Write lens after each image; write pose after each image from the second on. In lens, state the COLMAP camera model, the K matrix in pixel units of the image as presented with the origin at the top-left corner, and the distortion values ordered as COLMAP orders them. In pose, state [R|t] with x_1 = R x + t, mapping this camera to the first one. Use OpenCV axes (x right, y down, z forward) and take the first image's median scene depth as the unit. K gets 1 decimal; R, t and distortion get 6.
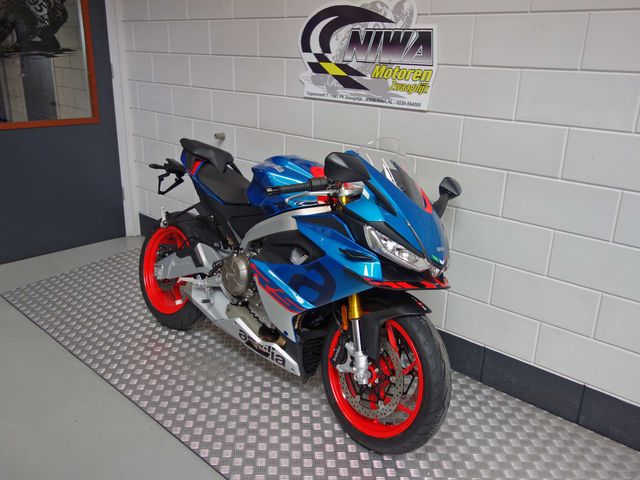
lens RADIAL K [[566.7, 0, 320.0], [0, 566.7, 240.0], [0, 0, 1]] dist [-0.004734, 0.005234]
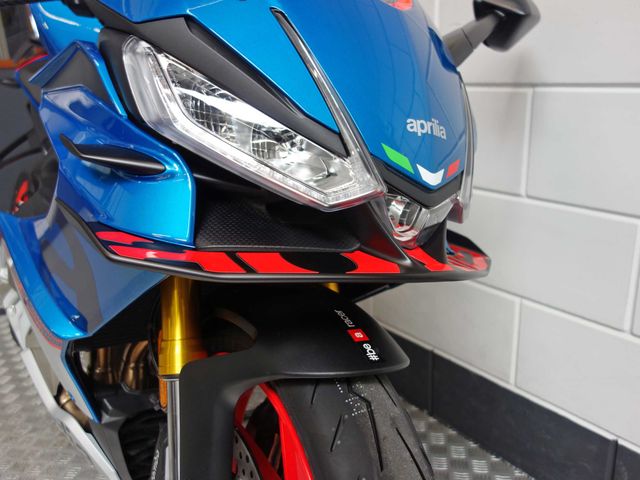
lens RADIAL K [[566.7, 0, 320.0], [0, 566.7, 240.0], [0, 0, 1]] dist [-0.004734, 0.005234]
pose [[0.980158, -0.005367, -0.198145, 0.195545], [0.001106, 0.999766, -0.021613, 0.065852], [0.198215, 0.020965, 0.979934, 0.666554]]
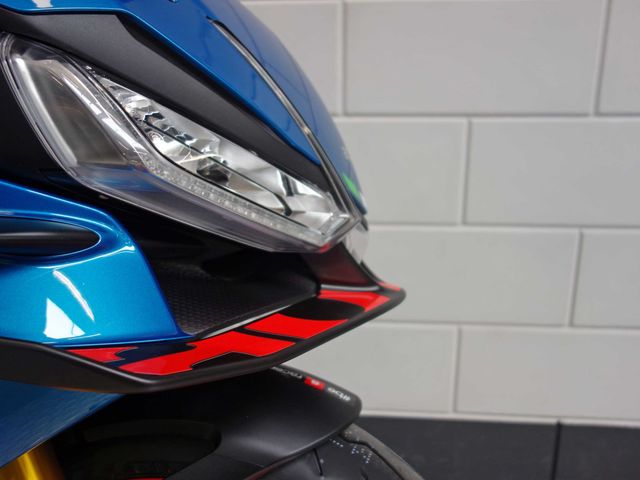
lens RADIAL K [[566.7, 0, 320.0], [0, 566.7, 240.0], [0, 0, 1]] dist [-0.004734, 0.005234]
pose [[0.789120, -0.192554, 0.583277, 0.040441], [0.218981, 0.975390, 0.025740, 0.041243], [-0.573878, 0.107415, 0.811865, 0.729402]]
